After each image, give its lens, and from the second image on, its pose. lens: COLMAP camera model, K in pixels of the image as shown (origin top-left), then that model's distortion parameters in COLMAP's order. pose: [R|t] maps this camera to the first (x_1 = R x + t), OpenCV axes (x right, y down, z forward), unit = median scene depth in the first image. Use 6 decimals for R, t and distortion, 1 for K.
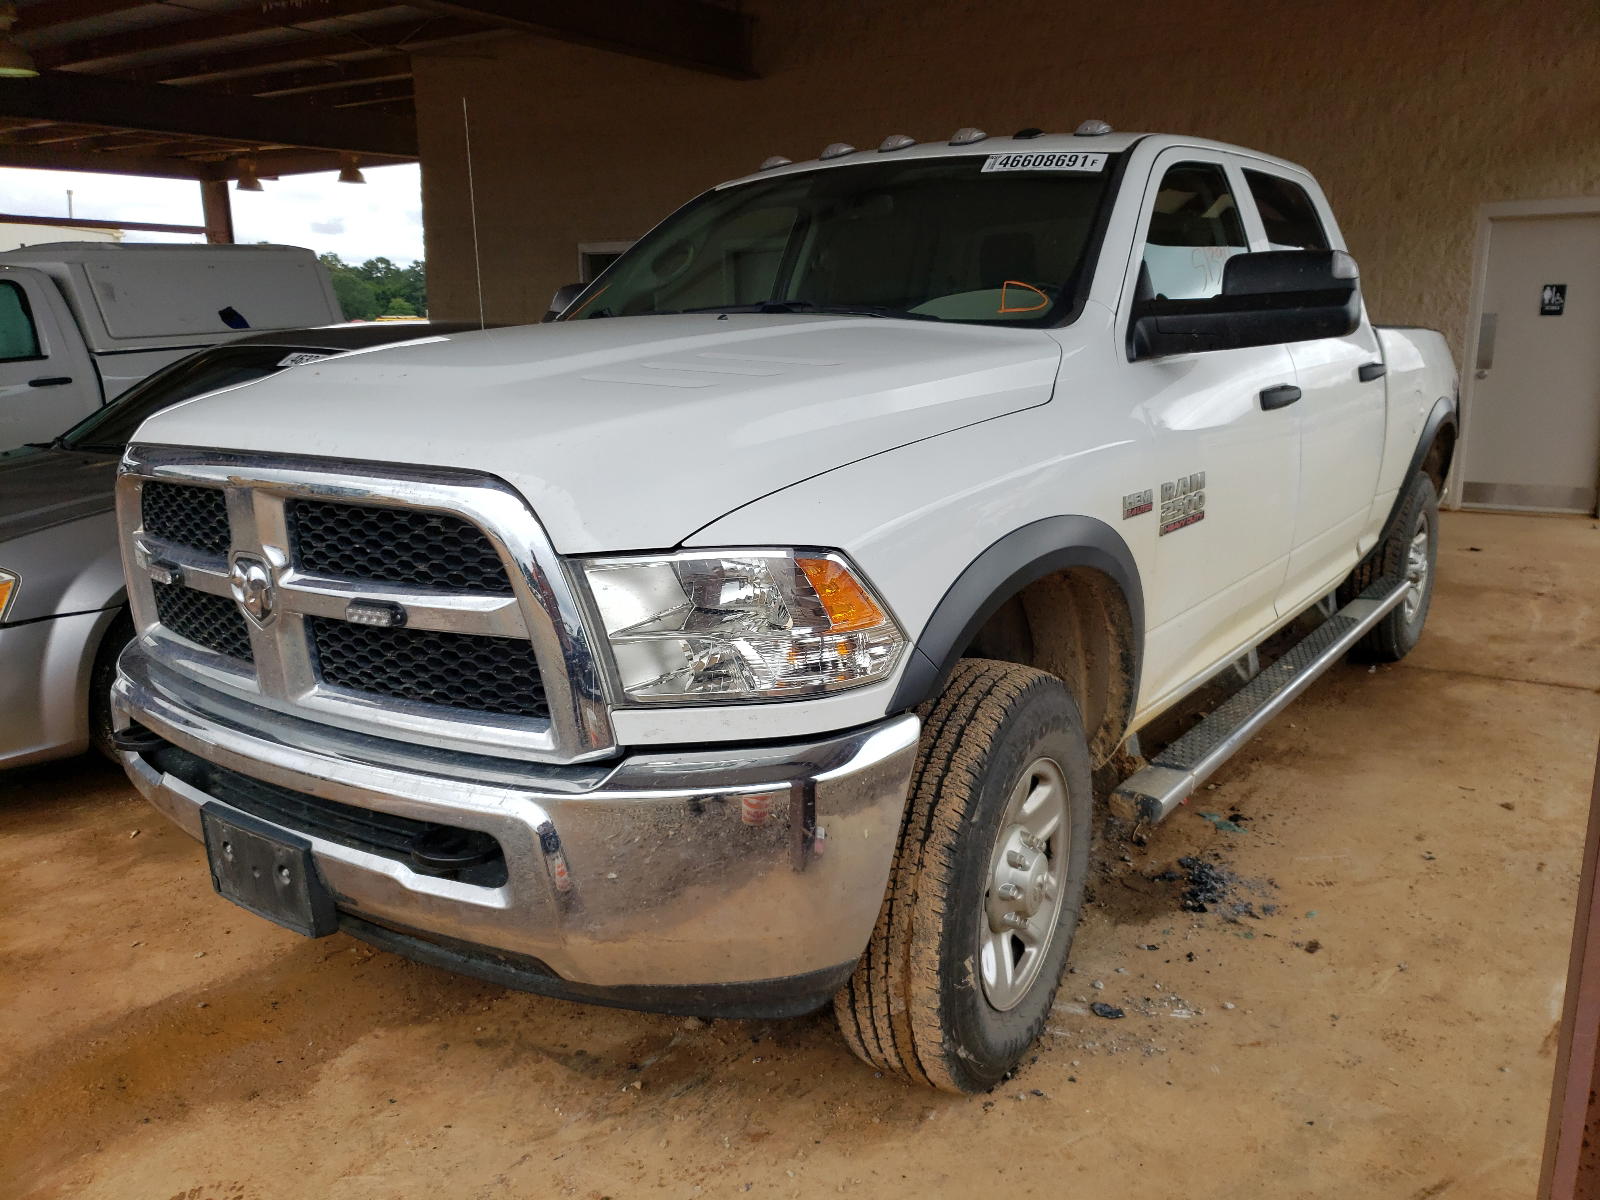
lens RADIAL K [[1265.1, 0, 800.0], [0, 1265.1, 600.0], [0, 0, 1]] dist [-0.008837, -0.005506]
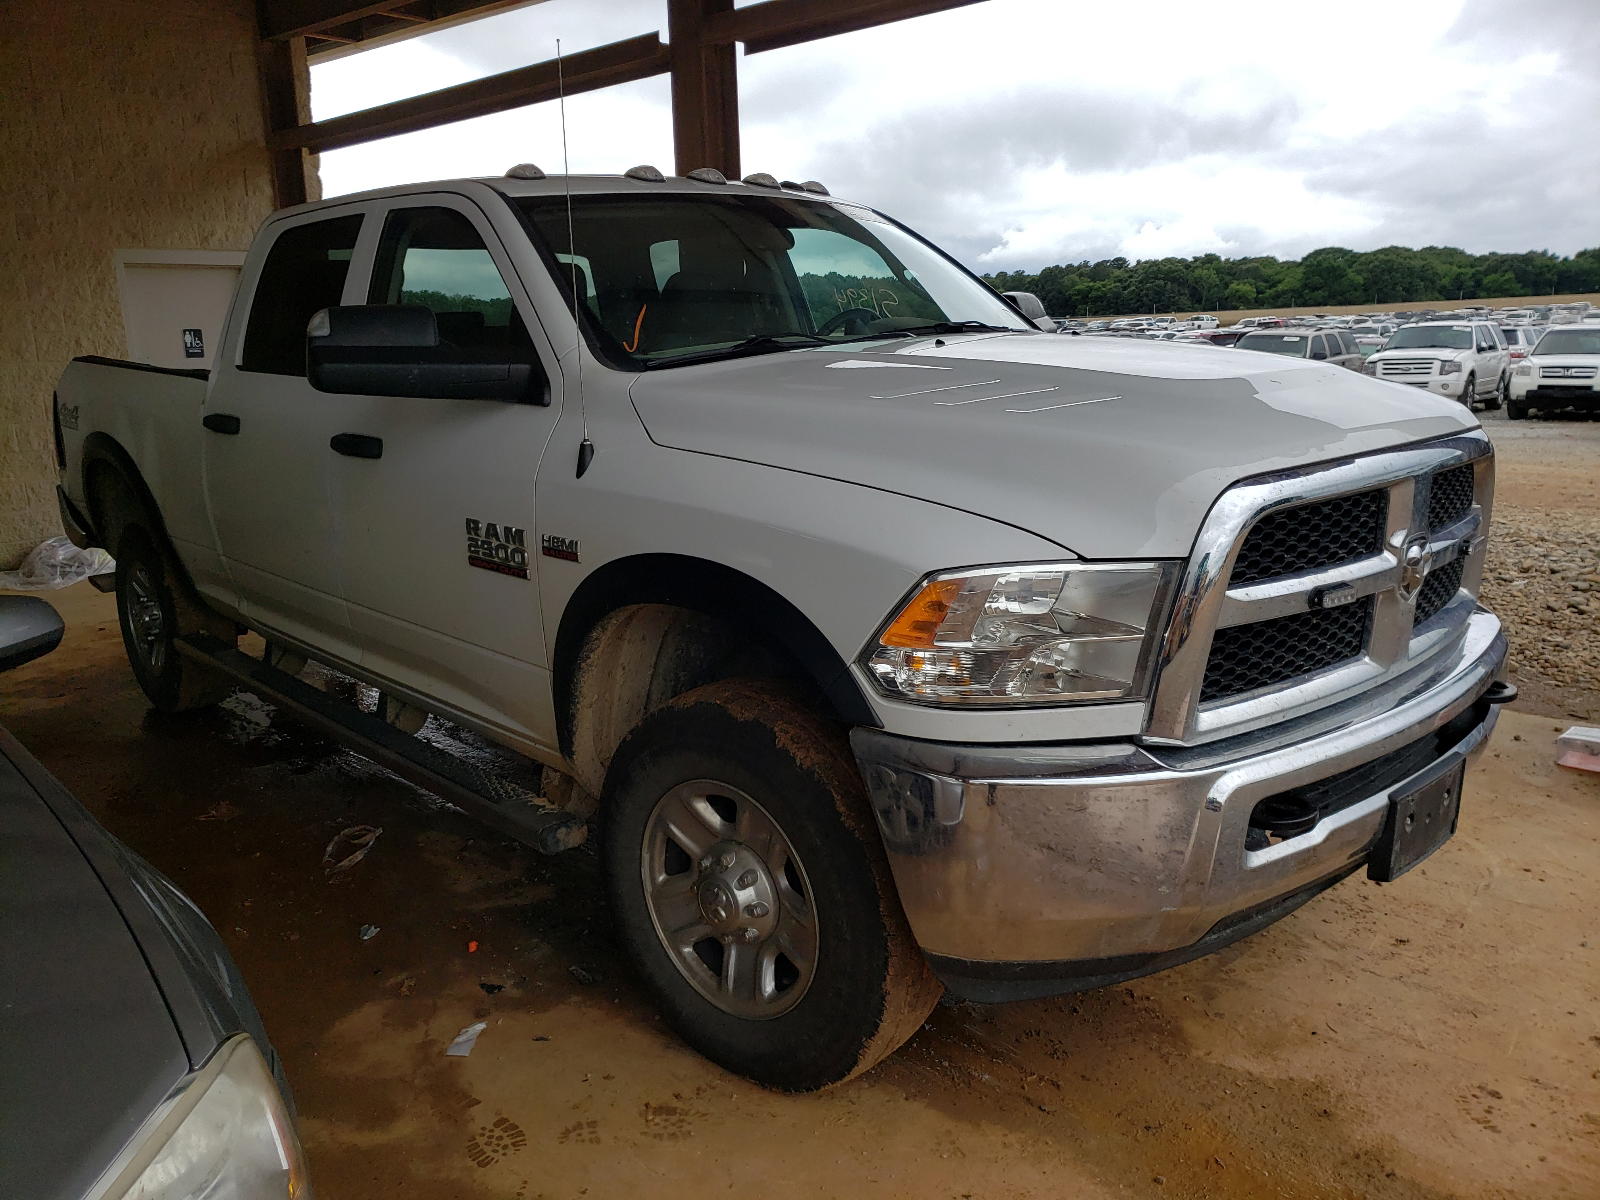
lens RADIAL K [[1265.1, 0, 800.0], [0, 1265.1, 600.0], [0, 0, 1]] dist [-0.008837, -0.005506]
pose [[0.175561, -0.187791, 0.966392, -1.433755], [0.229891, 0.962318, 0.145236, -0.234568], [-0.957251, 0.196667, 0.212117, 1.154625]]
